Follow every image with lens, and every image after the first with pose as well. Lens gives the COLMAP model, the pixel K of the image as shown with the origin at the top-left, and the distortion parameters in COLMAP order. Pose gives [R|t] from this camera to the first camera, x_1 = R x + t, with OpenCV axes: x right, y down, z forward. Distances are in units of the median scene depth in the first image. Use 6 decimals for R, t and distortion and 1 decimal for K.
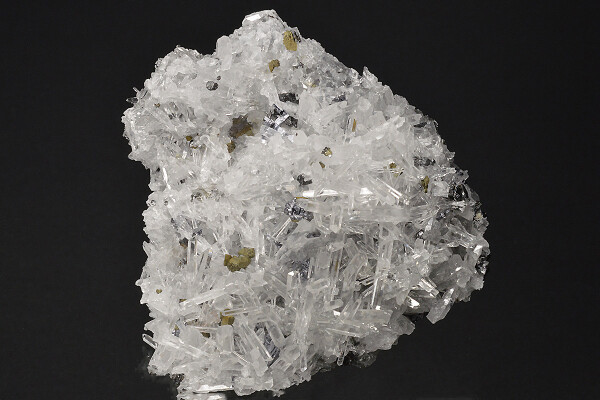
lens RADIAL K [[1546.7, 0, 300.0], [0, 1546.7, 200.0], [0, 0, 1]] dist [-0.067589, -0.484999]
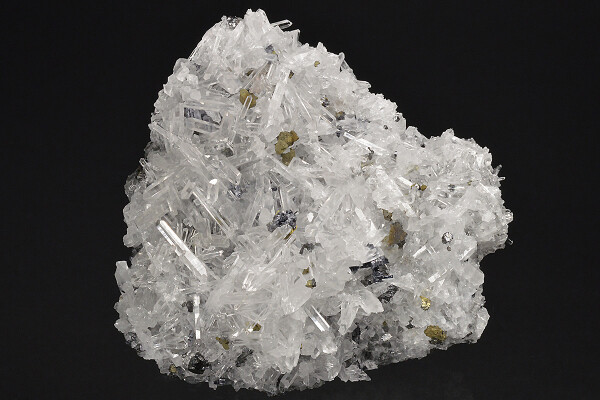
lens RADIAL K [[1546.7, 0, 300.0], [0, 1546.7, 200.0], [0, 0, 1]] dist [-0.067589, -0.484999]
pose [[-0.629870, 0.776690, 0.004148, -0.021670], [-0.767791, -0.623442, 0.147709, -0.129196], [0.117310, 0.089853, 0.989022, 0.040374]]
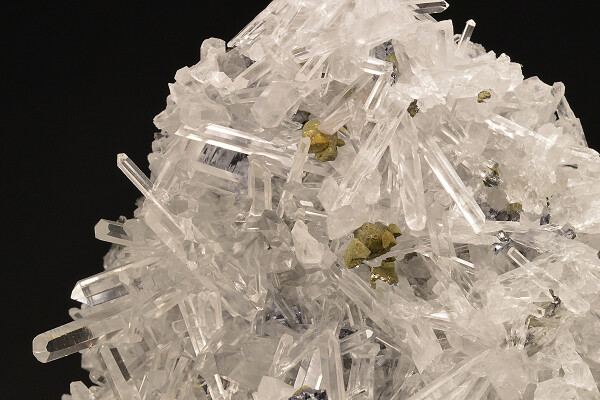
lens RADIAL K [[1546.7, 0, 300.0], [0, 1546.7, 200.0], [0, 0, 1]] dist [-0.067589, -0.484999]
pose [[-0.720385, 0.633336, 0.282722, -0.162145], [-0.521041, -0.763226, 0.382102, -0.113827], [0.457780, 0.127951, 0.879810, 0.559956]]
